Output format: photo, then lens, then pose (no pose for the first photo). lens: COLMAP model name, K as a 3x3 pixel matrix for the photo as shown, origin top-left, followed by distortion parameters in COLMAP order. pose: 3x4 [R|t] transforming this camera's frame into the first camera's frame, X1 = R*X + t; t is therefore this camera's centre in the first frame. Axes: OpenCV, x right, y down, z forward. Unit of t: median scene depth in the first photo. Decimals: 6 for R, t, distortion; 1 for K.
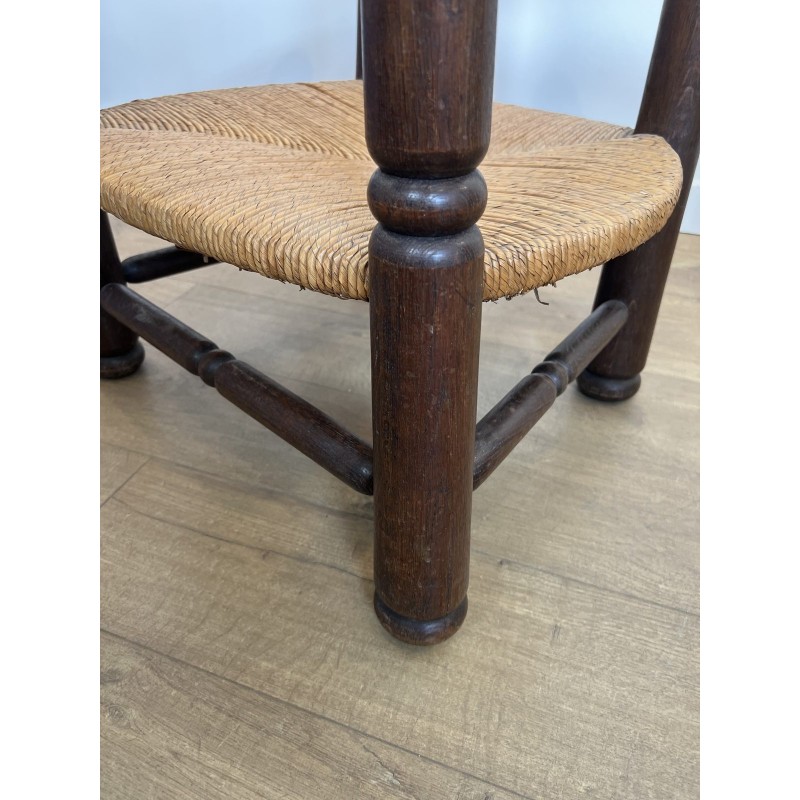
lens RADIAL K [[645.3, 0, 411.6], [0, 645.3, 370.8], [0, 0, 1]] dist [0.019432, -0.013467]
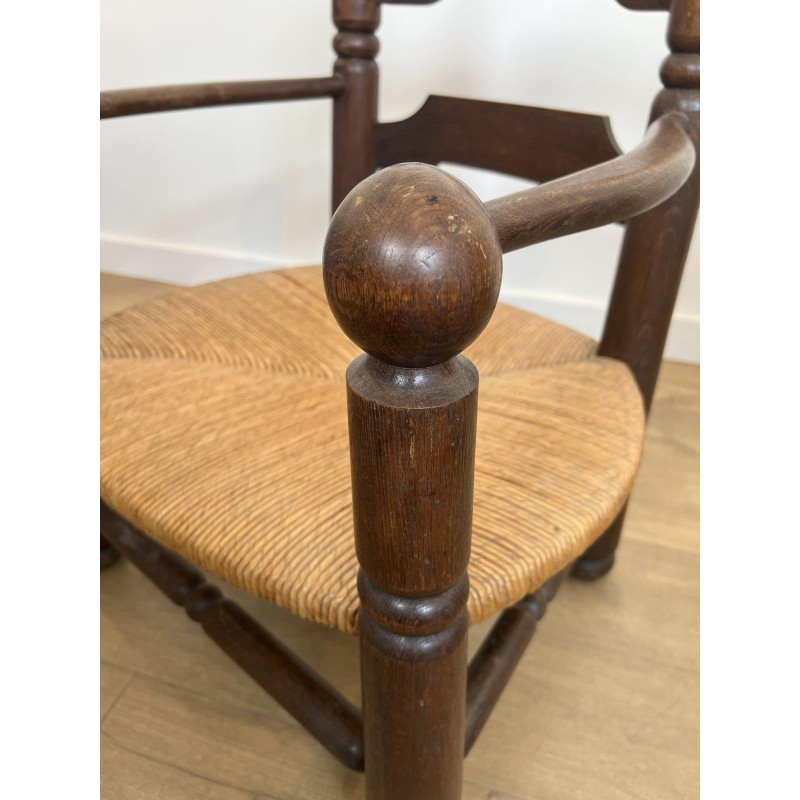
lens RADIAL K [[645.3, 0, 411.6], [0, 645.3, 370.8], [0, 0, 1]] dist [0.019432, -0.013467]
pose [[0.998694, -0.028866, 0.042143, -0.007376], [0.031059, 0.998147, -0.052329, -0.308766], [-0.040554, 0.053570, 0.997740, -0.046423]]
